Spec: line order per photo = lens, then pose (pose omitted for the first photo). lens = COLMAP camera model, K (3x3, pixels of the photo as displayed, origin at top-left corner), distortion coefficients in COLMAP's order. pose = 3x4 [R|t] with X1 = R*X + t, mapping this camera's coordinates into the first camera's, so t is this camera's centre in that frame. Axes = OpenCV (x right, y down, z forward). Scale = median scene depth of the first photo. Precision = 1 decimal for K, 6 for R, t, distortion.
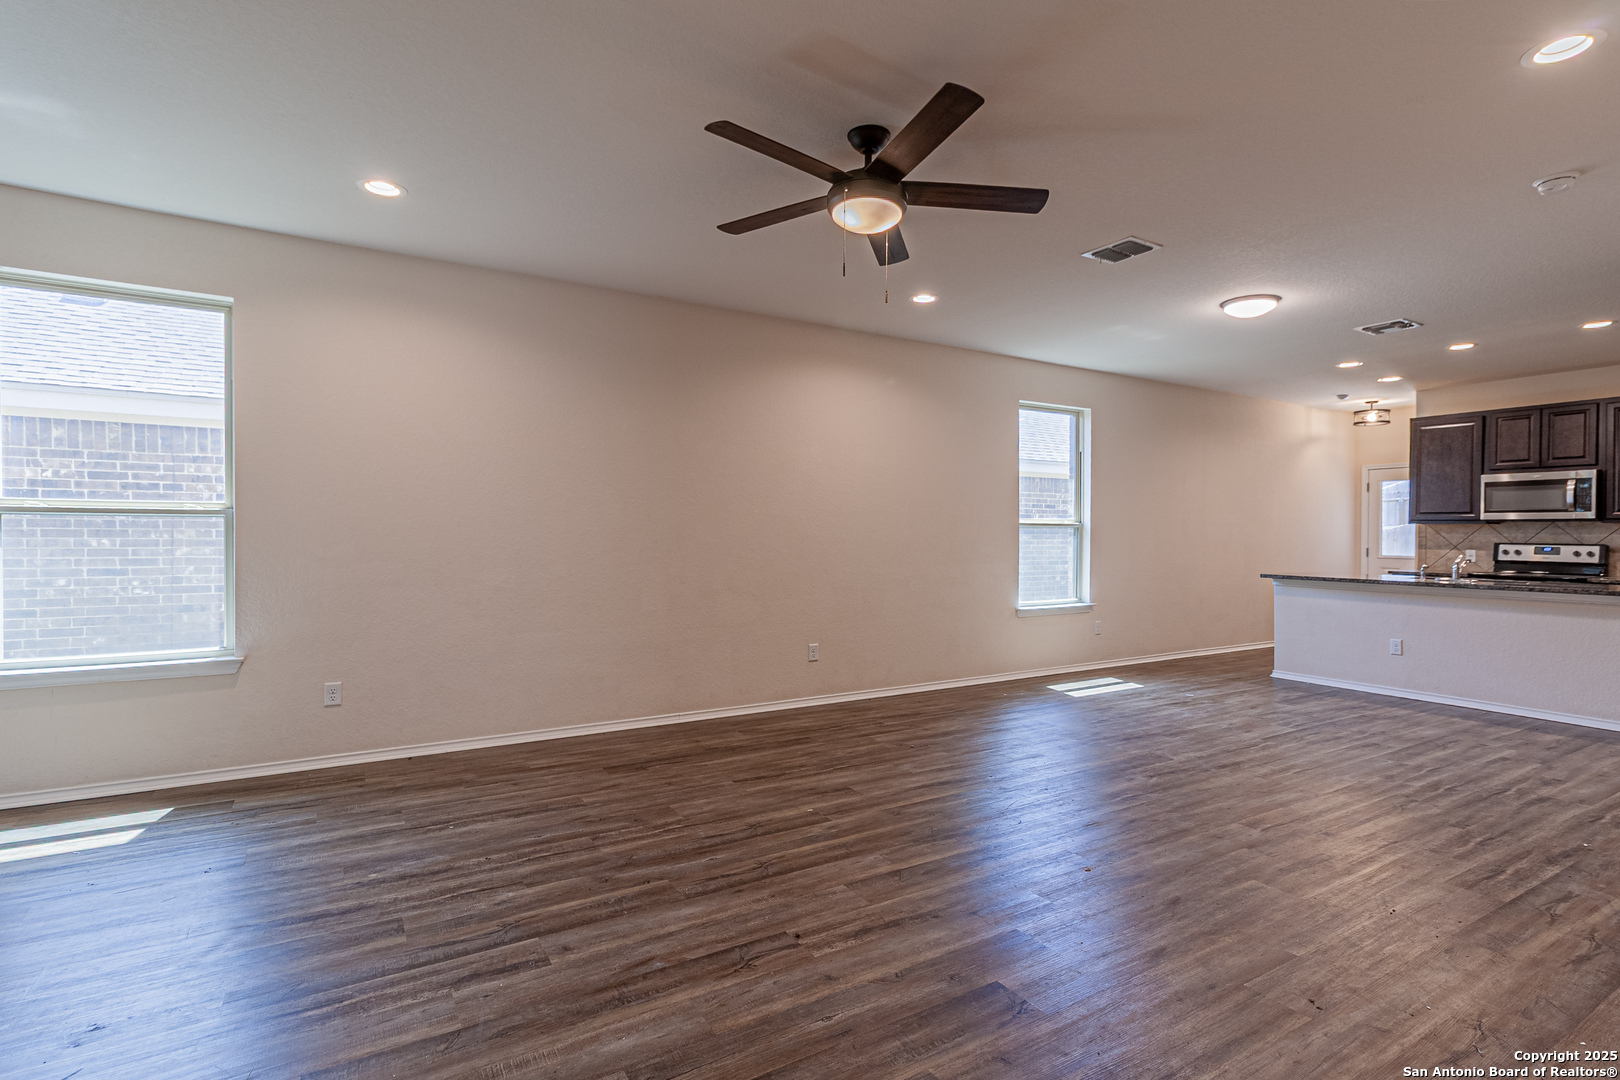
lens RADIAL K [[737.1, 0, 810.0], [0, 737.1, 540.0], [0, 0, 1]] dist [0.001434, 0.000502]
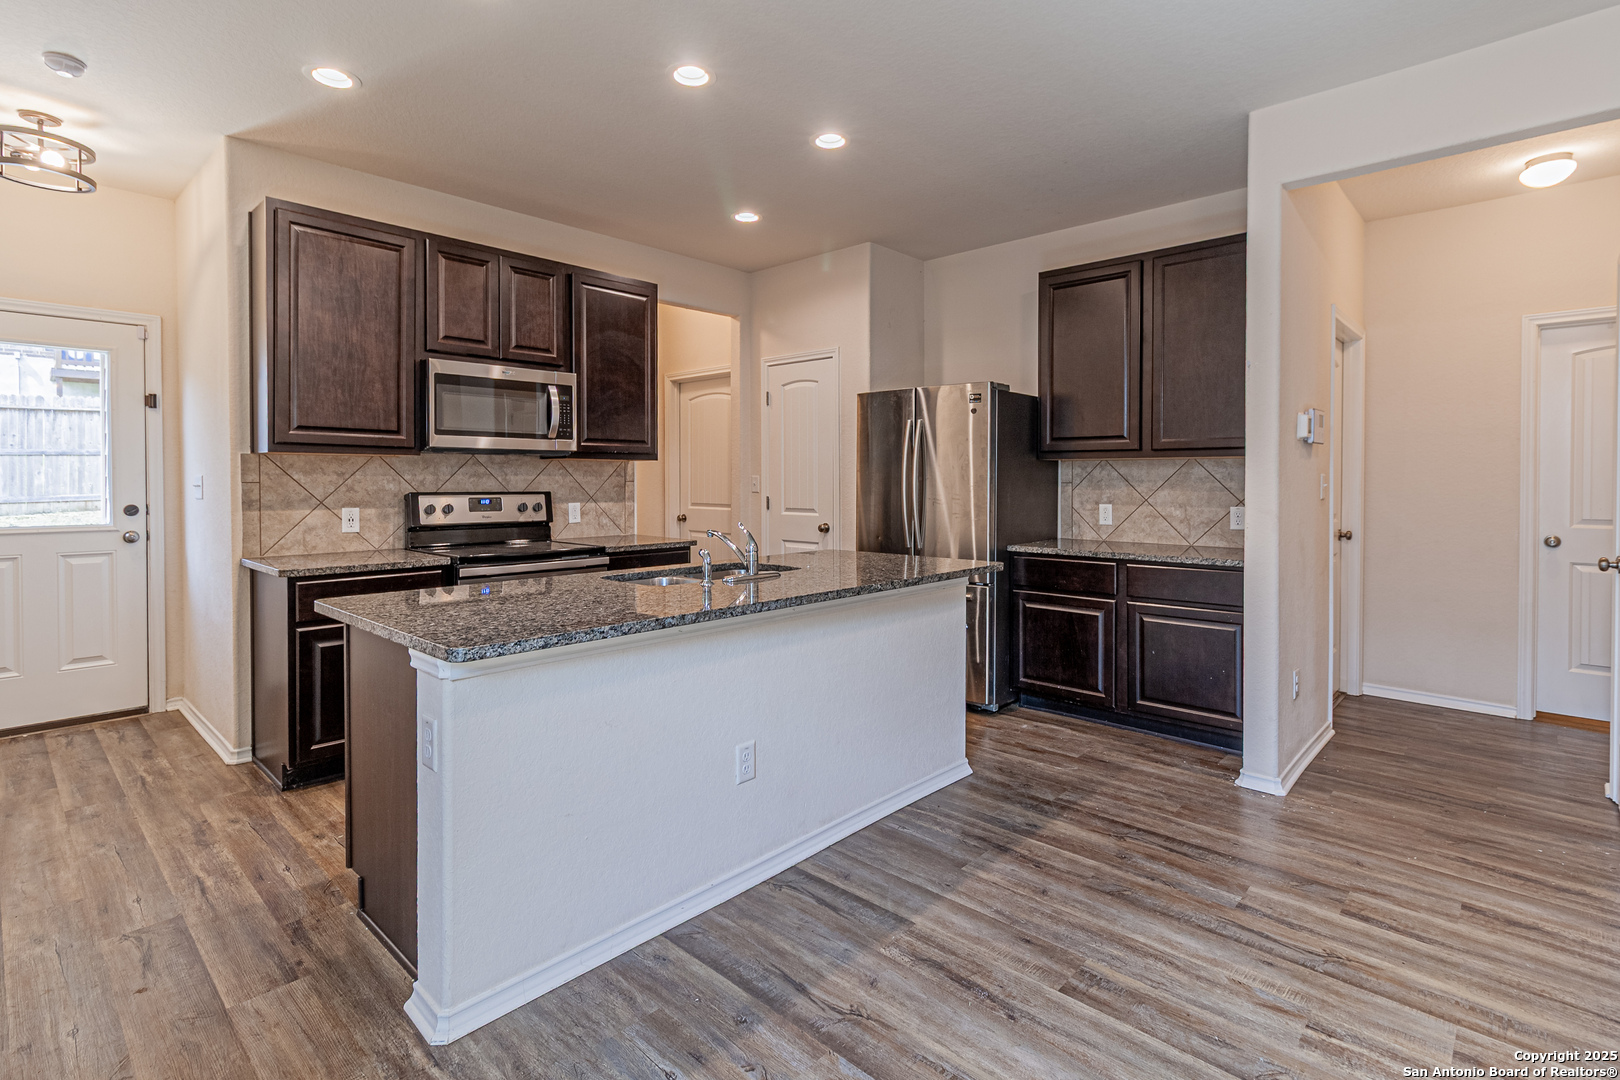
lens RADIAL K [[776.5, 0, 788.3], [0, 776.5, 489.0], [0, 0, 1]] dist [0.003213, 0.000374]
pose [[-0.273563, -0.018149, 0.961683, 0.362897], [0.006841, 0.999760, 0.020814, -0.009037], [-0.961830, 0.012273, -0.273373, 0.983595]]
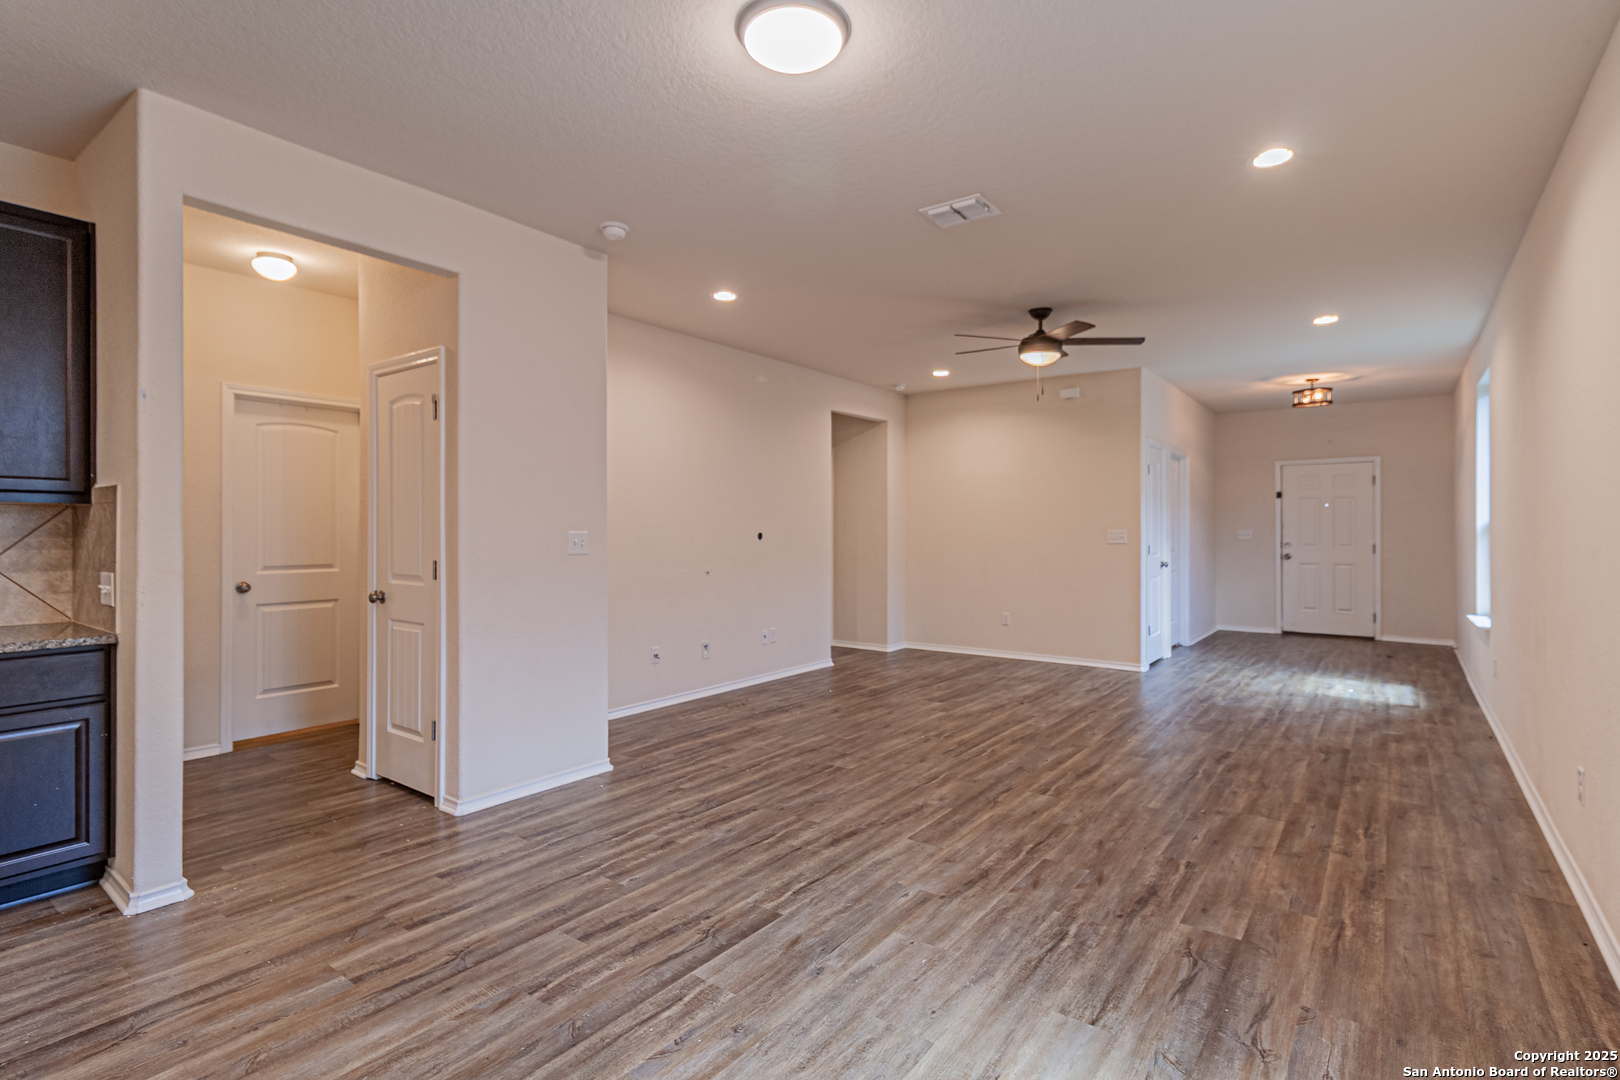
lens RADIAL K [[781.9, 0, 828.9], [0, 781.9, 524.0], [0, 0, 1]] dist [0.005501, 0.001129]
pose [[-0.912359, -0.007511, -0.409322, 0.591403], [-0.007421, 0.999971, -0.001809, -0.009651], [0.409324, 0.001387, -0.912388, 1.083638]]
